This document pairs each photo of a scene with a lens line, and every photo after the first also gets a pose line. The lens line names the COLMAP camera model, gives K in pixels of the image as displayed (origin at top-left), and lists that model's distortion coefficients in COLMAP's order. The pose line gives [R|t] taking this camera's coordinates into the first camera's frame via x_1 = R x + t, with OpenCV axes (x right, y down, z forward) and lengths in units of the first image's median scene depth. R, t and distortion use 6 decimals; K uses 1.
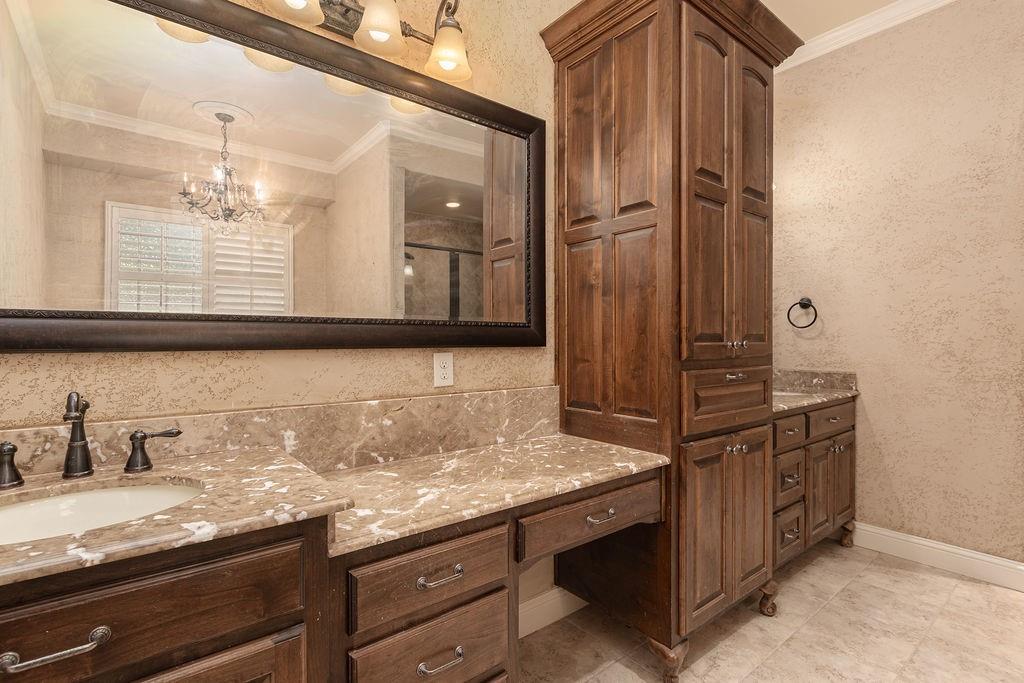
lens RADIAL K [[484.1, 0, 512.4], [0, 484.1, 341.3], [0, 0, 1]] dist [0.002009, -0.001273]
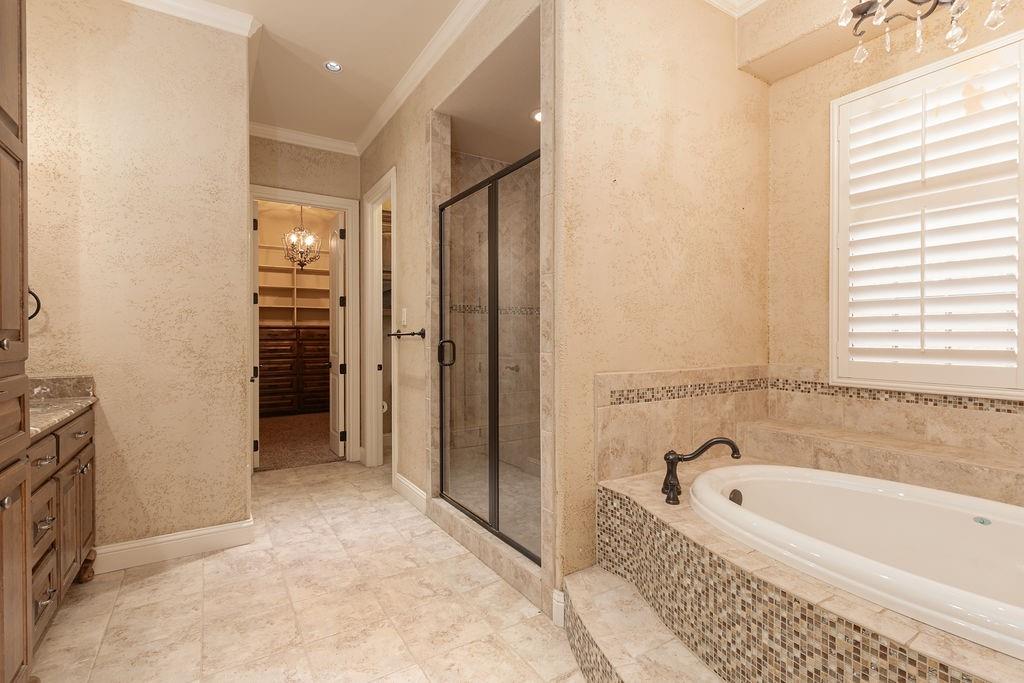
lens RADIAL K [[484.1, 0, 511.9], [0, 484.1, 338.3], [0, 0, 1]] dist [0.002009, -0.001273]
pose [[0.119636, -0.004968, 0.992805, -0.065607], [0.005099, 0.999977, 0.004389, -0.001747], [-0.992805, 0.004537, 0.119659, 0.169149]]
